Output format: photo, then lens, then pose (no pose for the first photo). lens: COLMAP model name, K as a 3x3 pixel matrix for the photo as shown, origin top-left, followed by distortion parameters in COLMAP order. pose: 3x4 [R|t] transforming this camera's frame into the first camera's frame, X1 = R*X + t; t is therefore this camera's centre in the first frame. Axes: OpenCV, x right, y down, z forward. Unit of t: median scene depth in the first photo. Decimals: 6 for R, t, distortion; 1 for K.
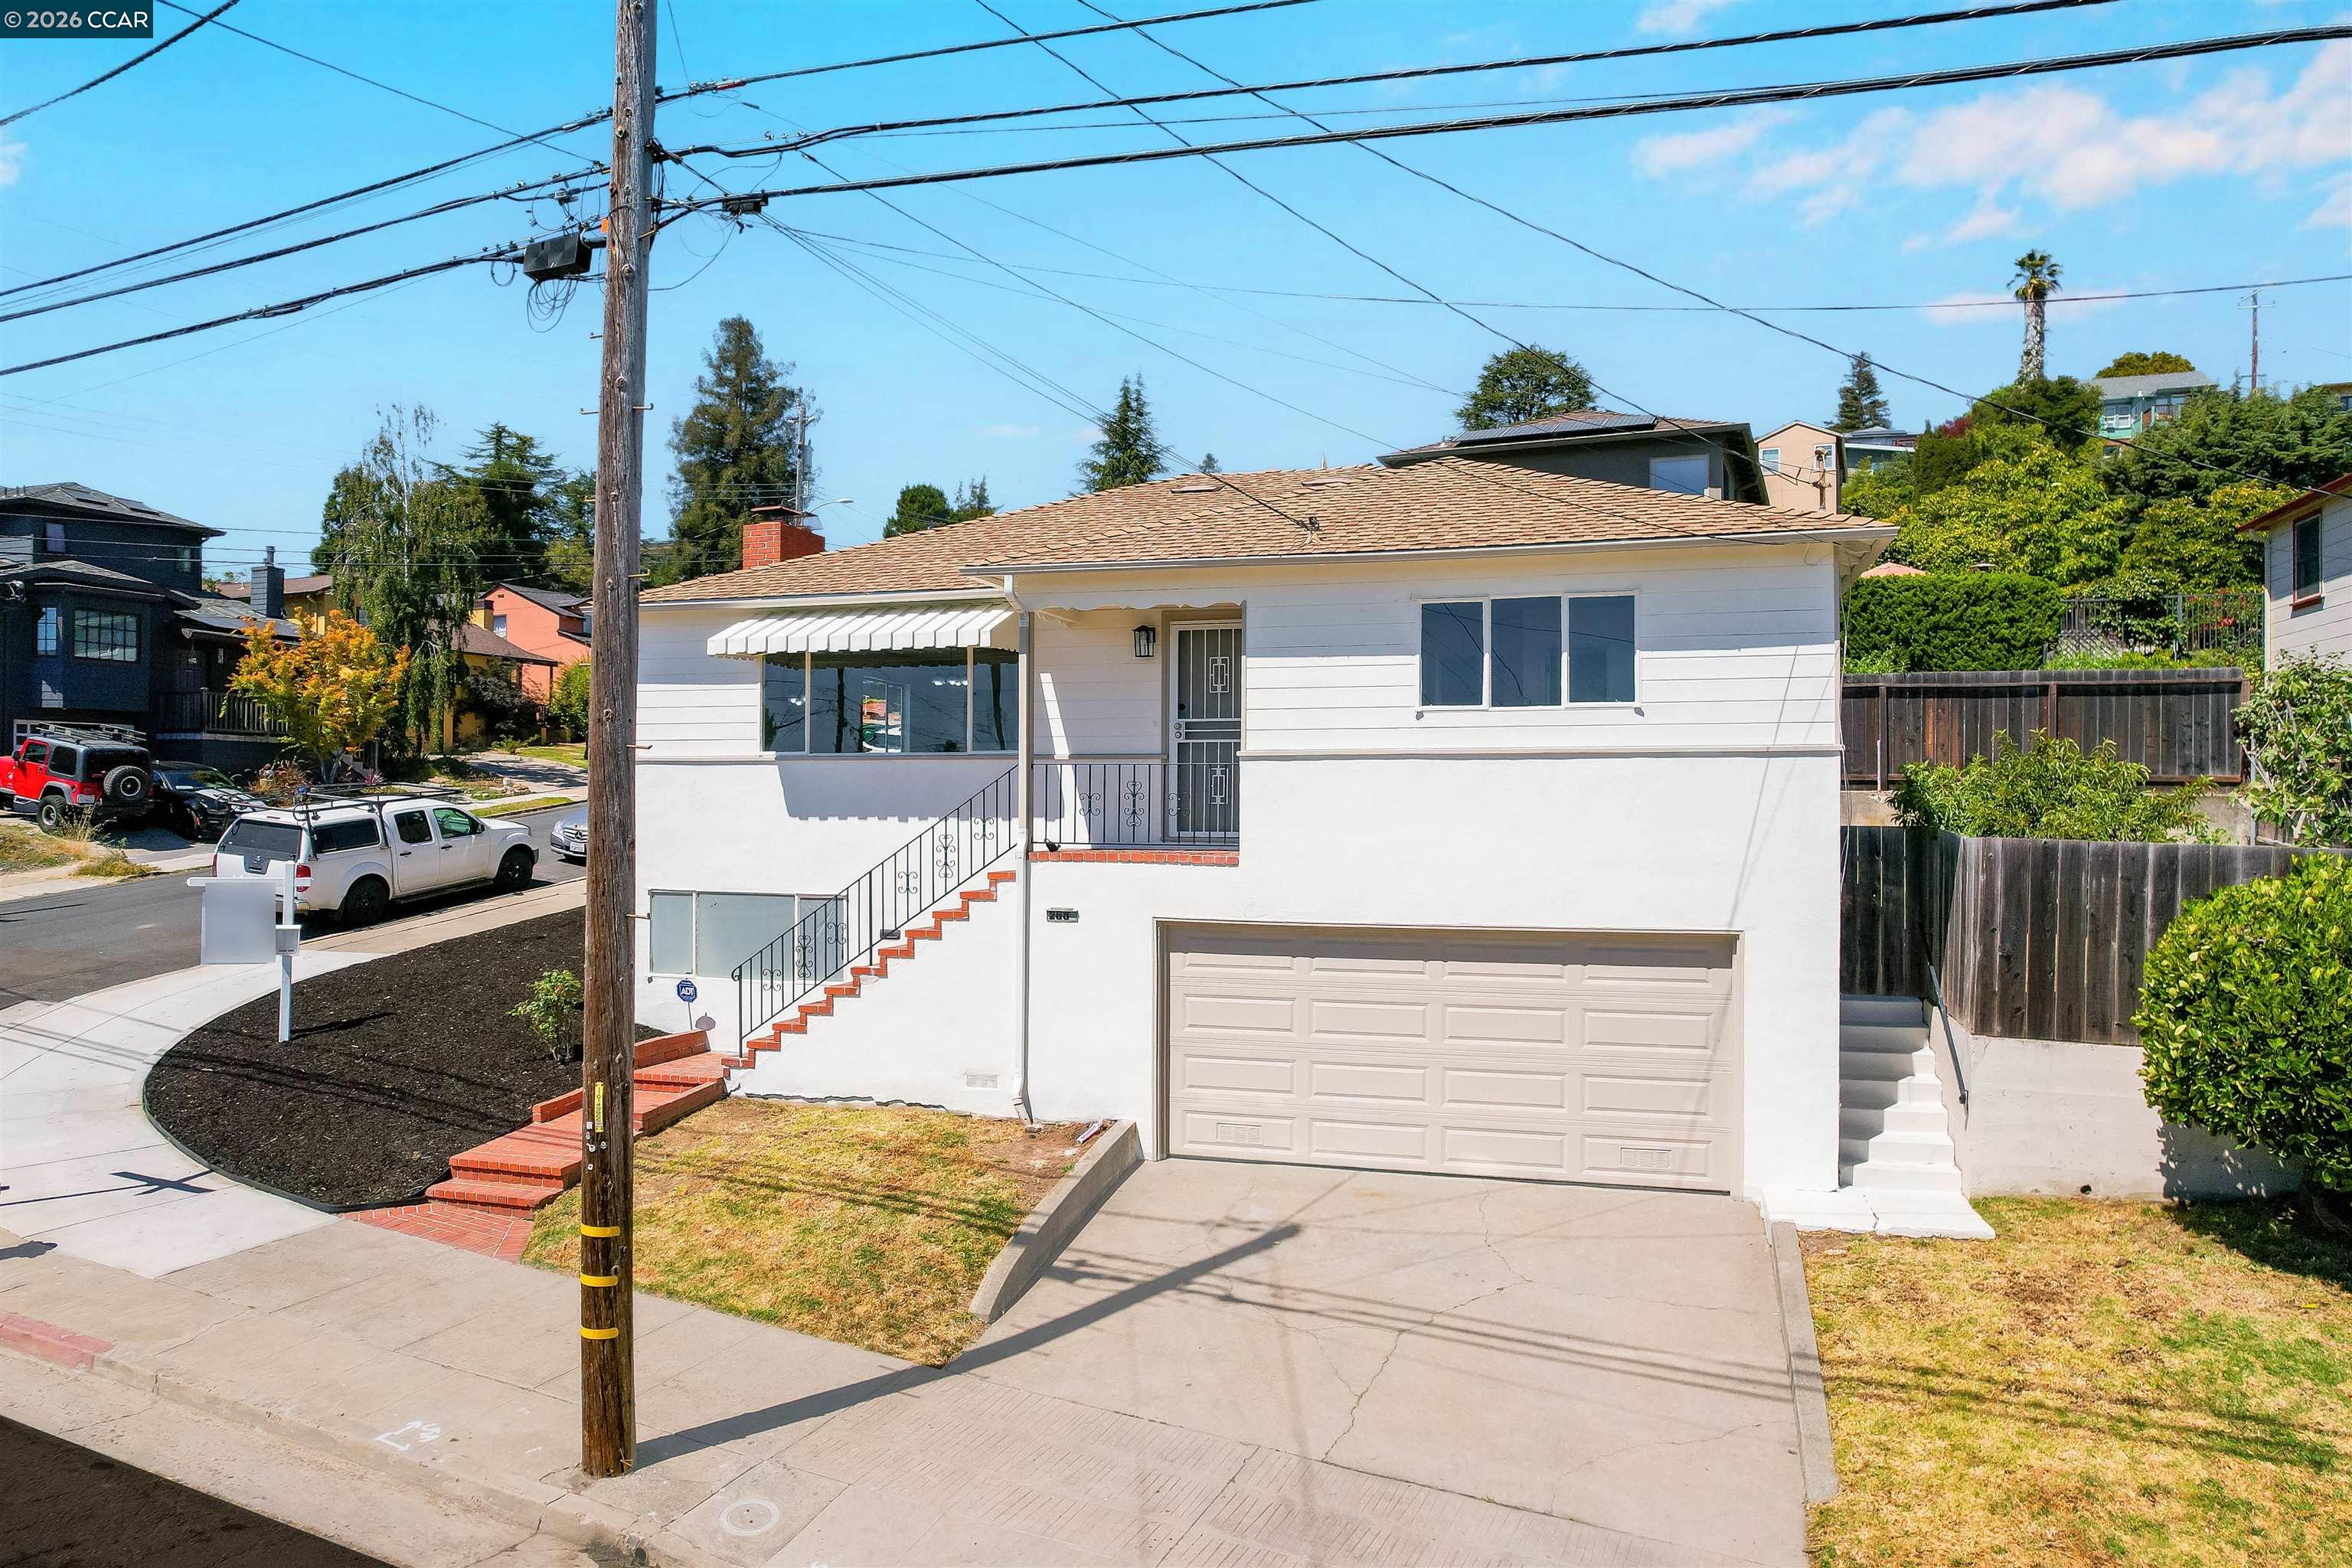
lens RADIAL K [[1528.2, 0, 1186.8], [0, 1528.2, 781.5], [0, 0, 1]] dist [-0.080823, 0.078948]
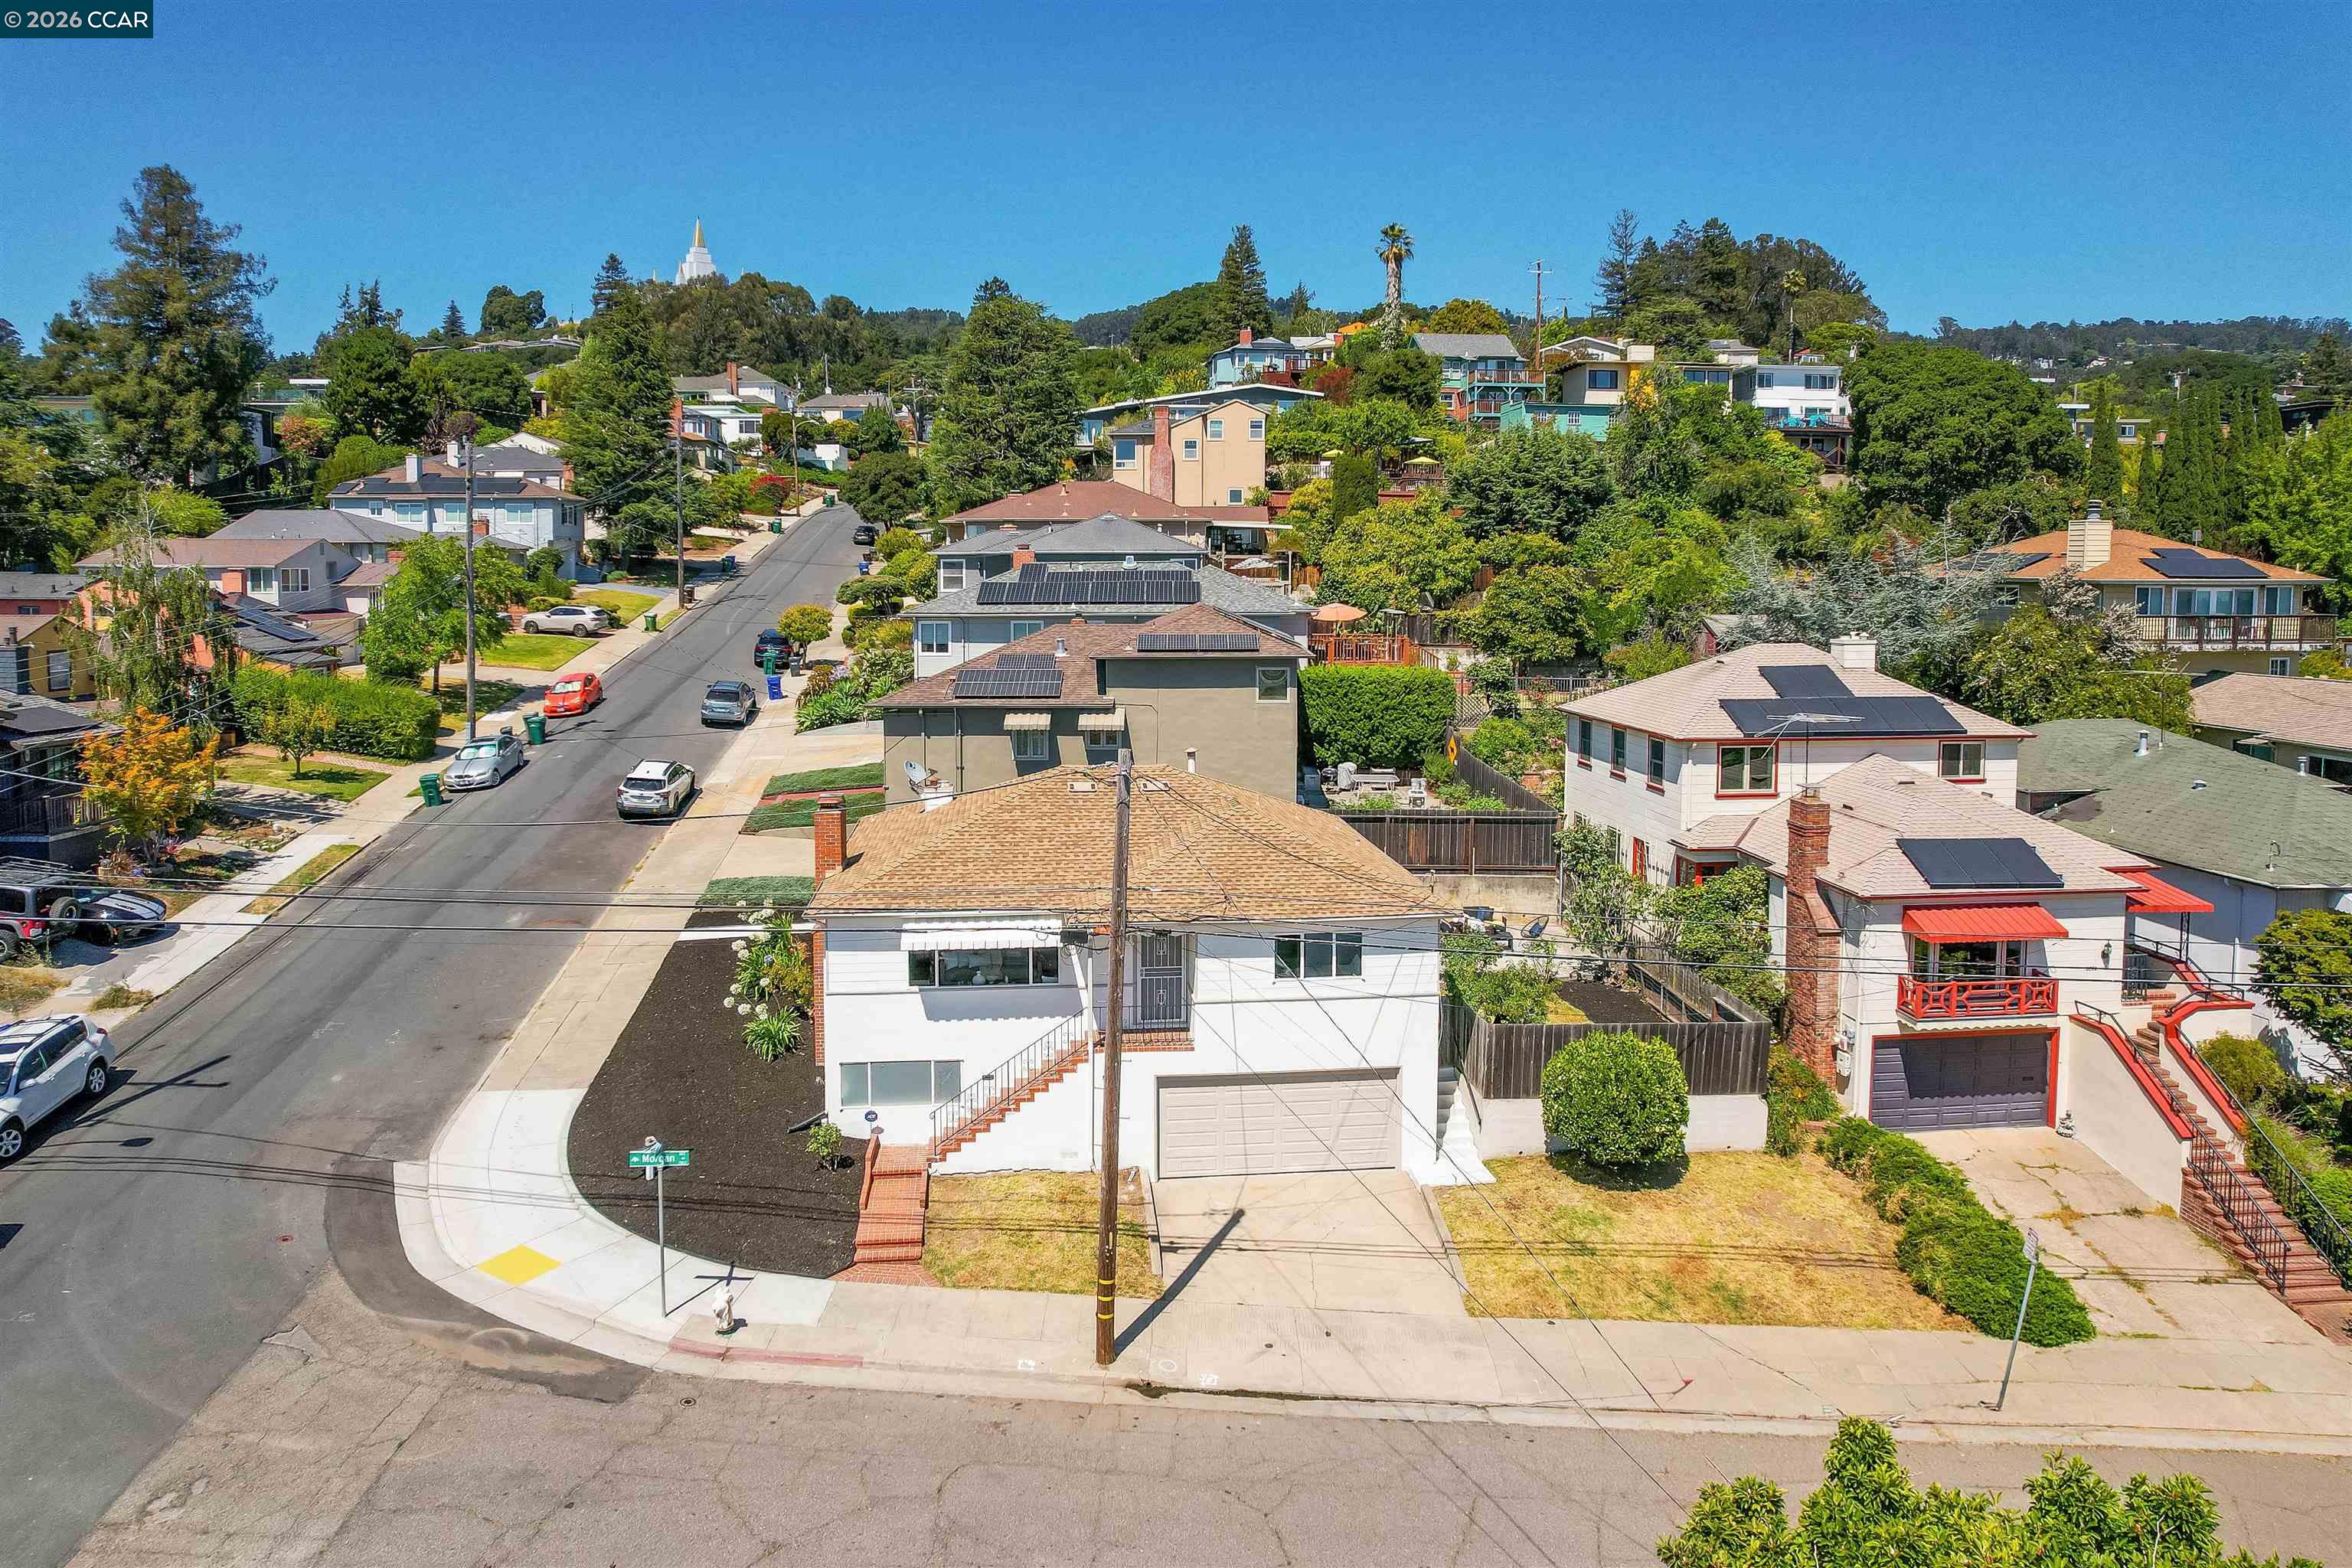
lens RADIAL K [[1582.4, 0, 1171.8], [0, 1582.4, 657.1], [0, 0, 1]] dist [-0.029108, 0.003259]
pose [[0.919438, -0.028923, 0.392170, -0.844469], [-0.003934, 0.996565, 0.082722, -0.676063], [-0.393215, -0.077601, 0.916166, -1.015741]]
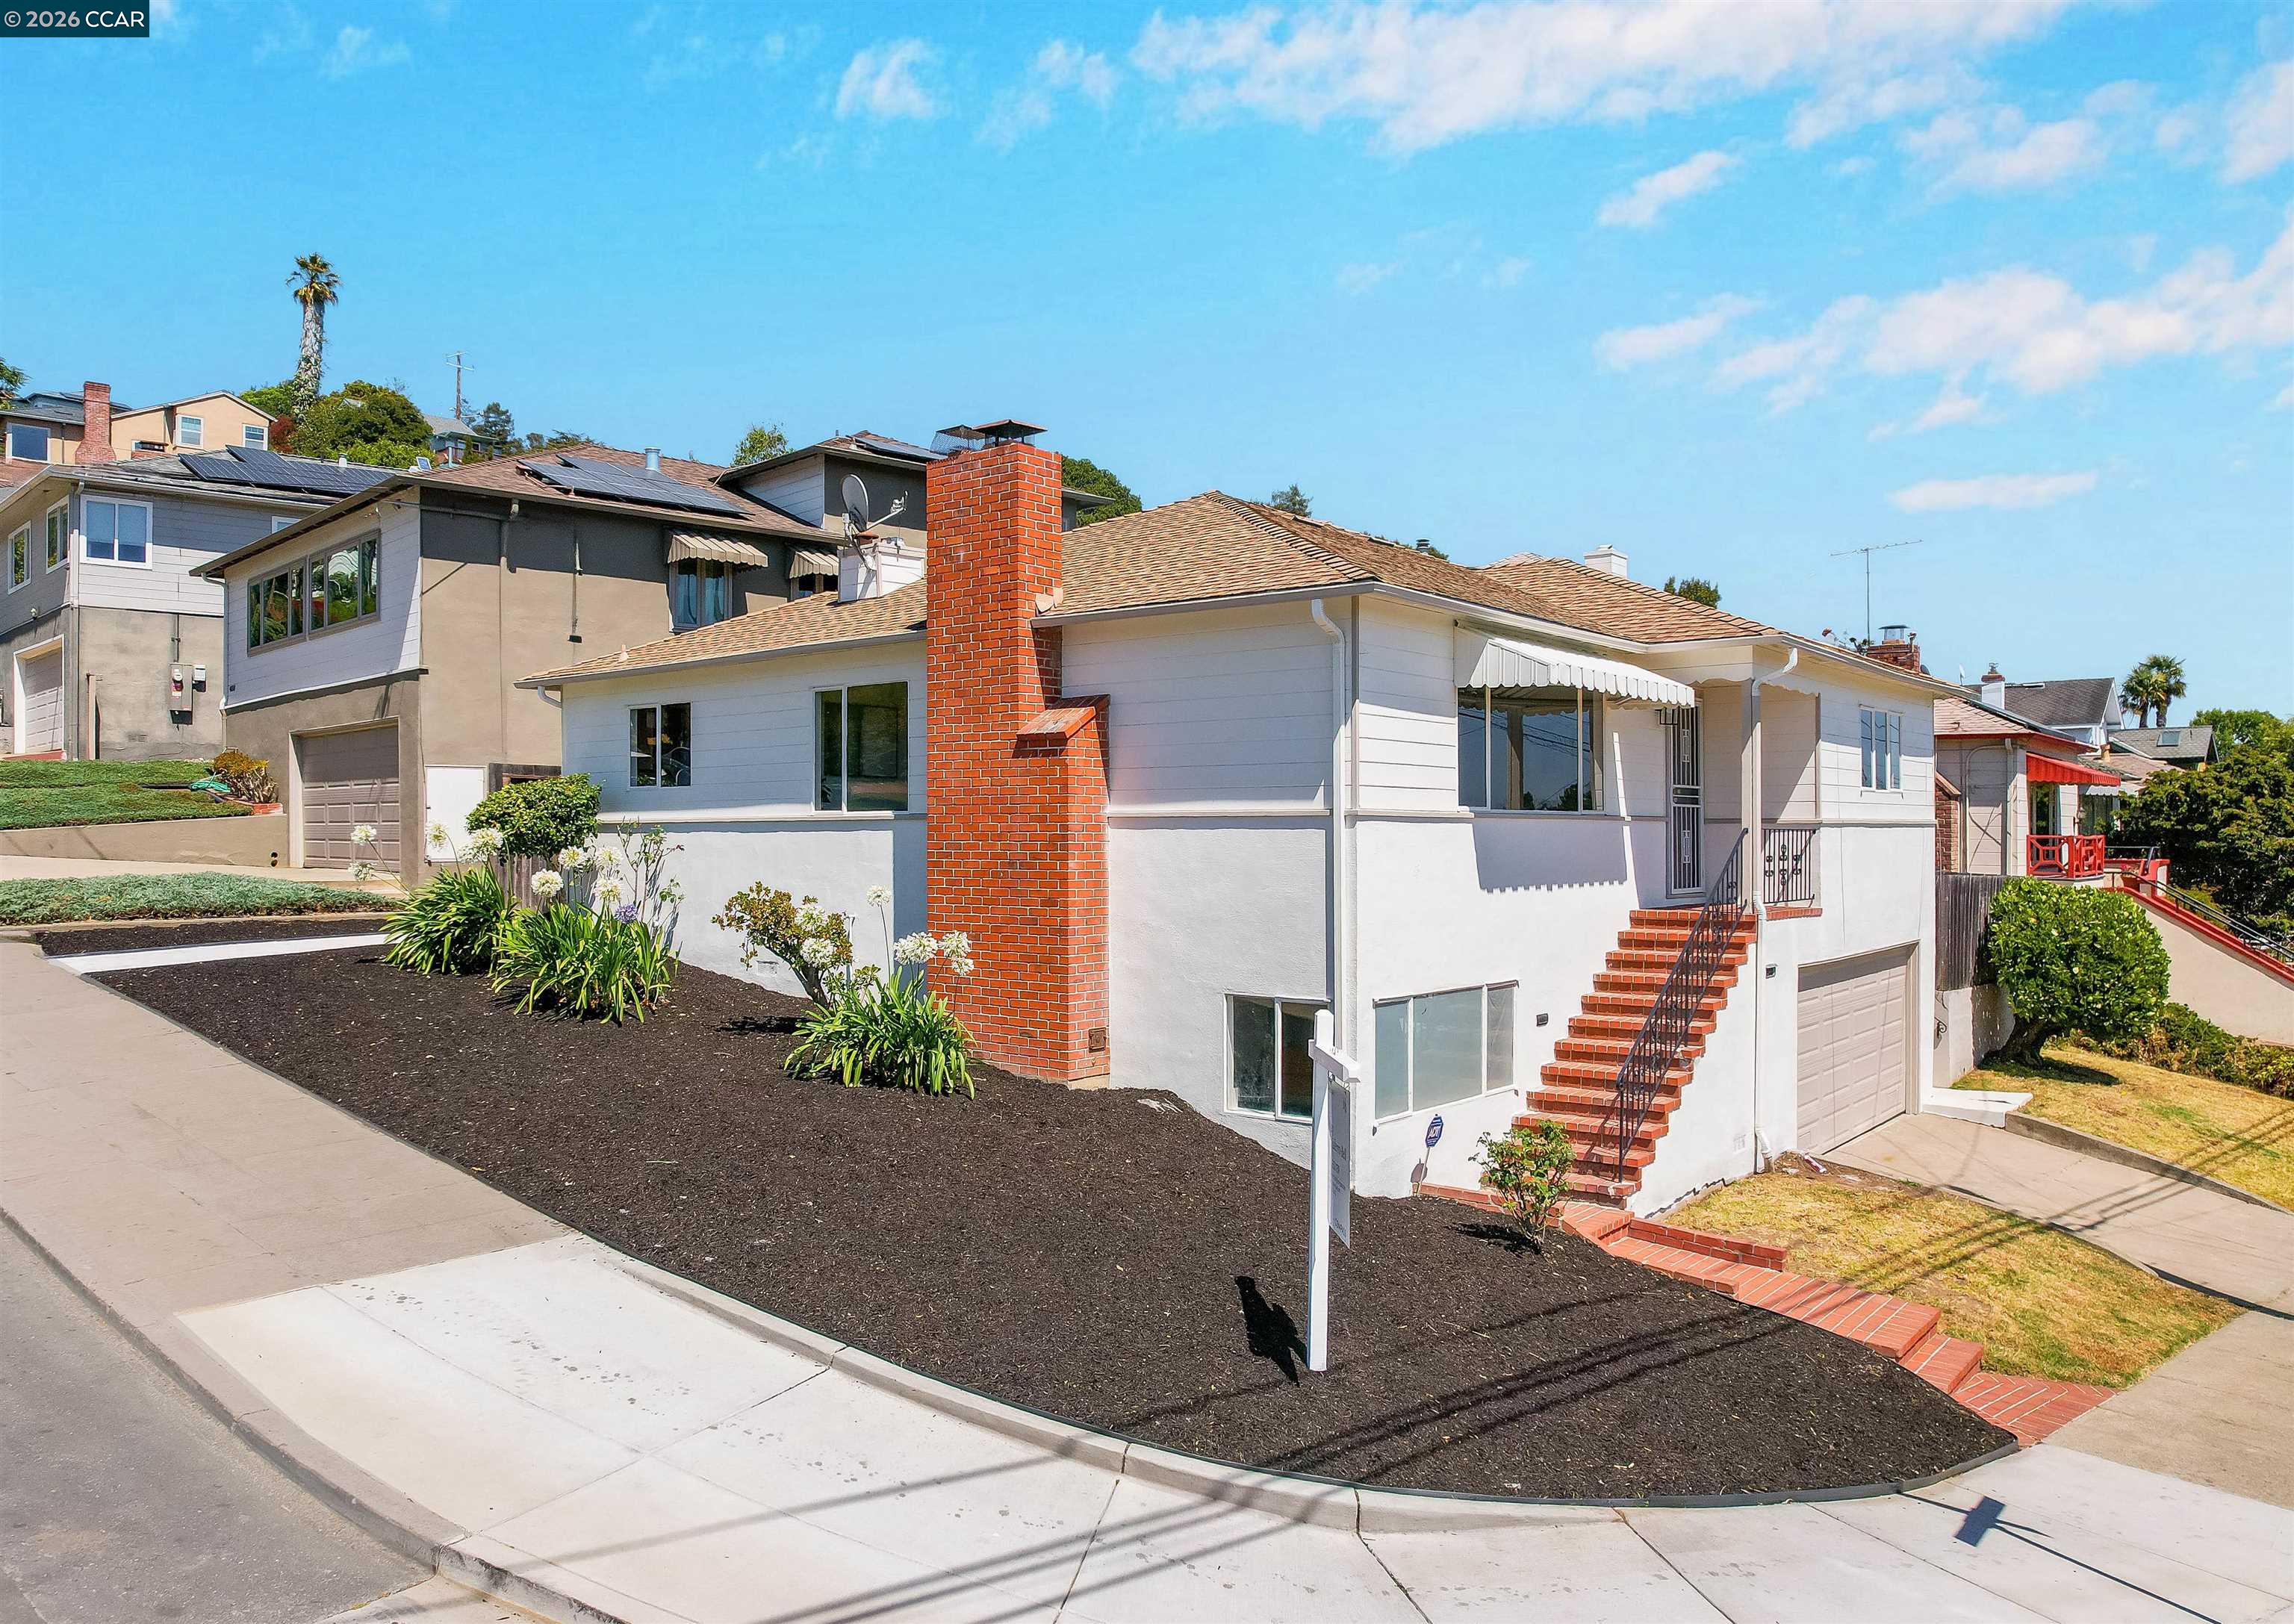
lens RADIAL K [[1660.5, 0, 1045.8], [0, 1660.5, 820.1], [0, 0, 1]] dist [-0.041555, -0.000394]
pose [[0.403521, 0.003426, 0.914964, -1.303519], [-0.012588, 0.999919, 0.001807, -0.013277], [-0.914884, -0.012247, 0.403532, 0.975908]]
